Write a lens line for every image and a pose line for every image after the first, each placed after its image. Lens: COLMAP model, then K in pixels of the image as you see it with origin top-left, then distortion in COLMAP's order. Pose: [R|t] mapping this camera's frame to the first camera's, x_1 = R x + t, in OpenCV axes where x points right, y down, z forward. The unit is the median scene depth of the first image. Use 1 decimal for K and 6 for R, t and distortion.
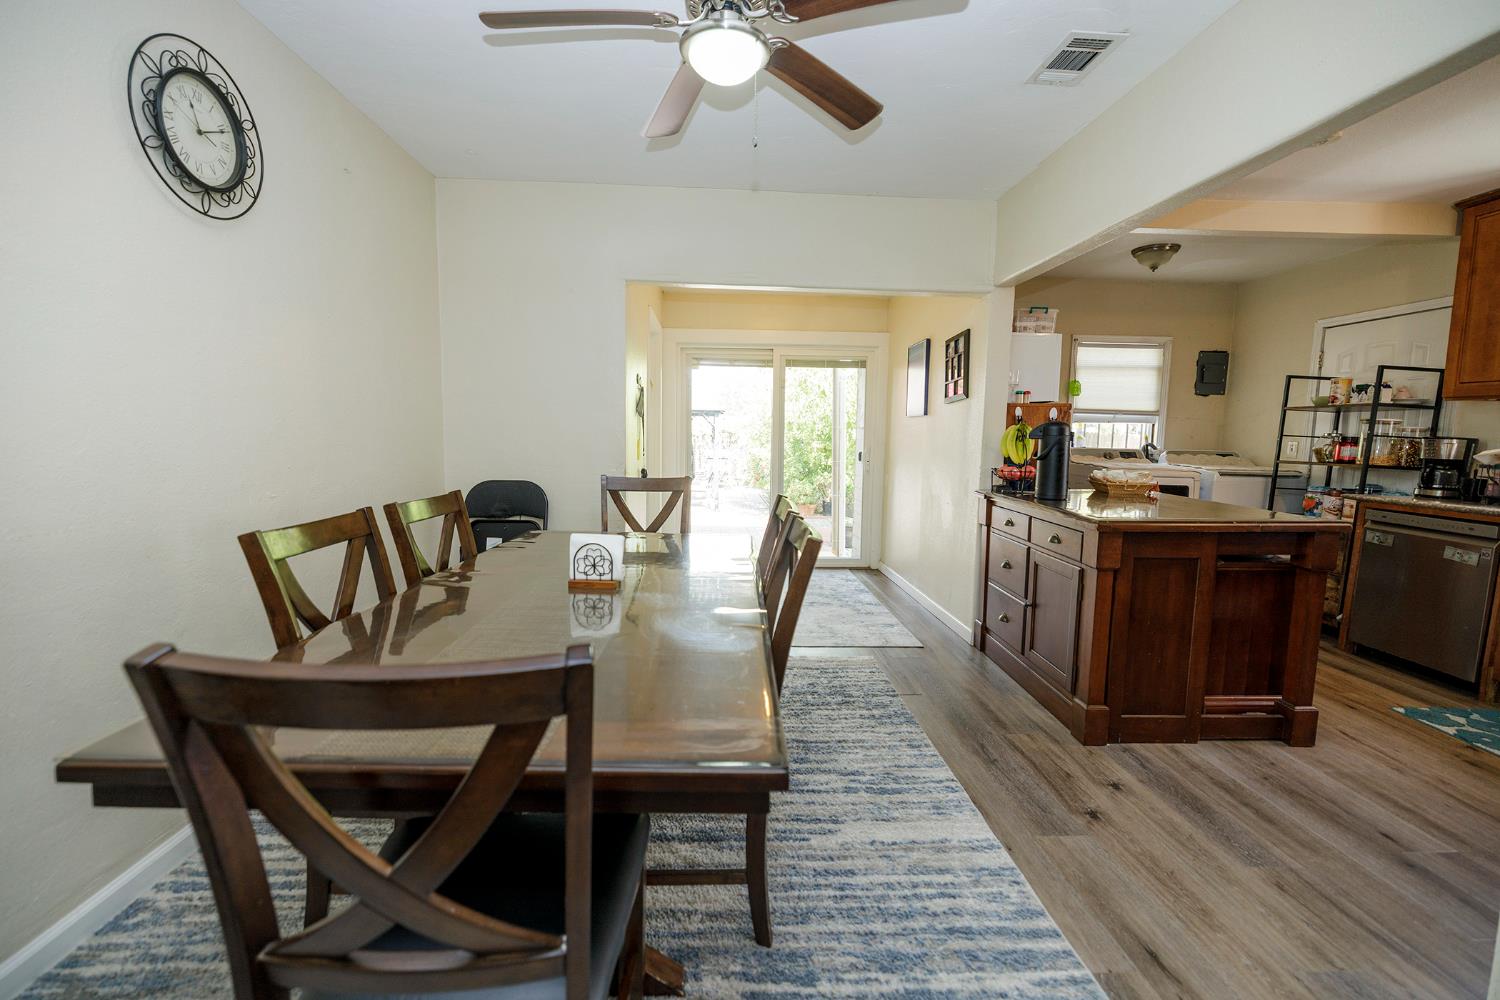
lens RADIAL K [[629.5, 0, 743.7], [0, 629.5, 495.1], [0, 0, 1]] dist [0.003921, -0.000467]
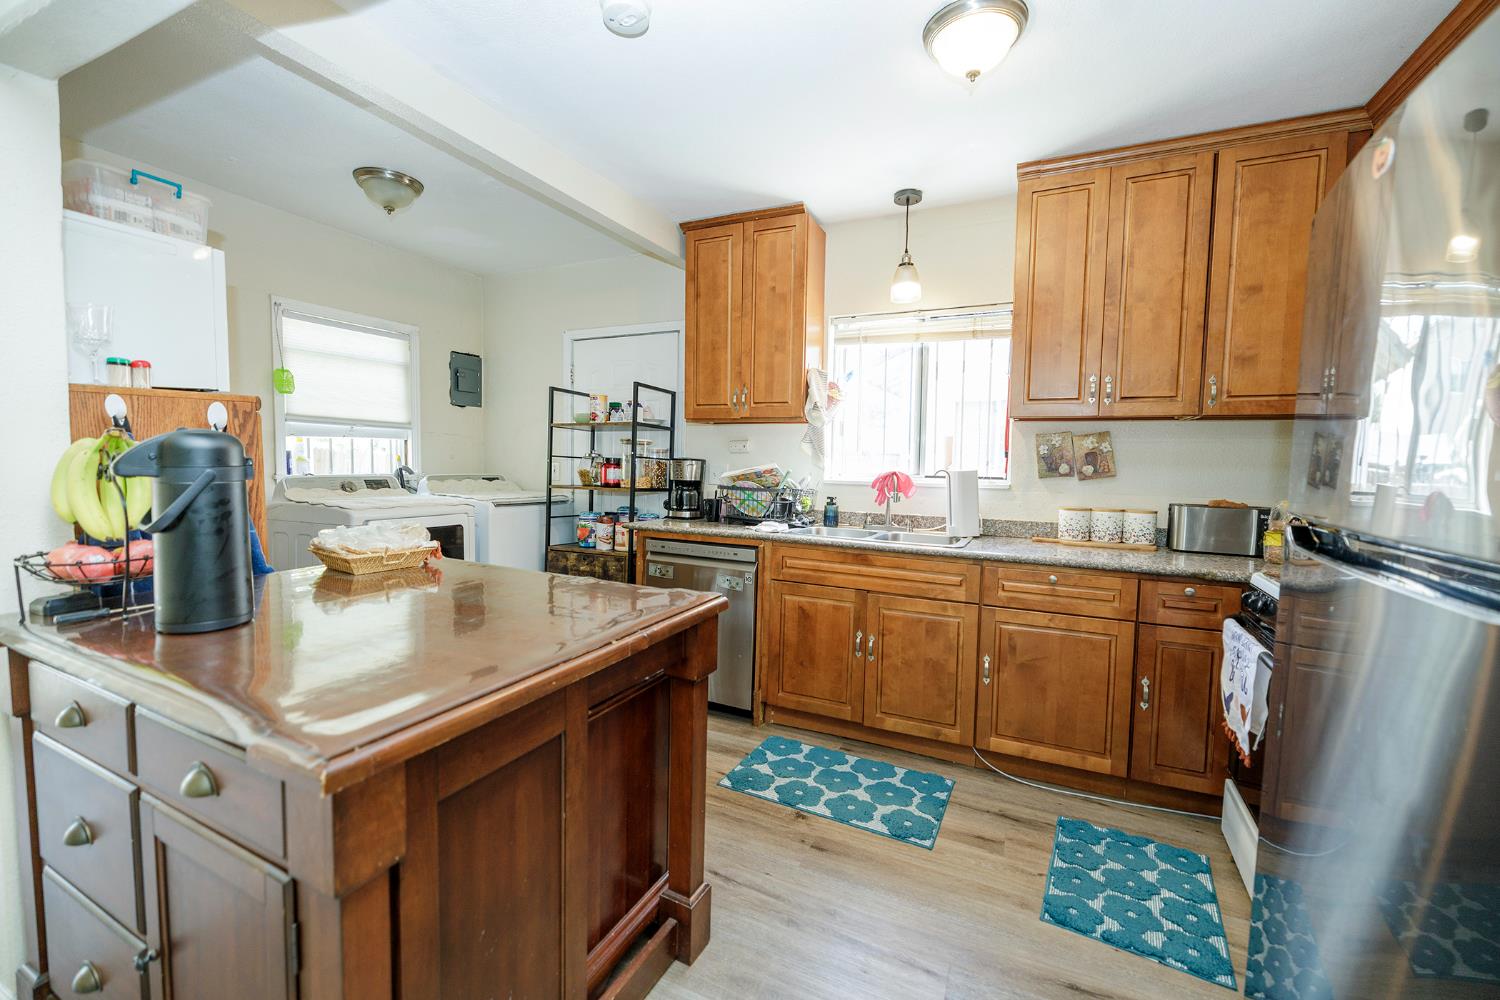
lens RADIAL K [[629.5, 0, 743.7], [0, 629.5, 495.1], [0, 0, 1]] dist [0.003921, -0.000467]
pose [[0.470070, -0.060742, 0.880536, 0.248290], [0.081228, 0.996373, 0.025369, -0.048178], [-0.878883, 0.059599, 0.473299, 0.419699]]
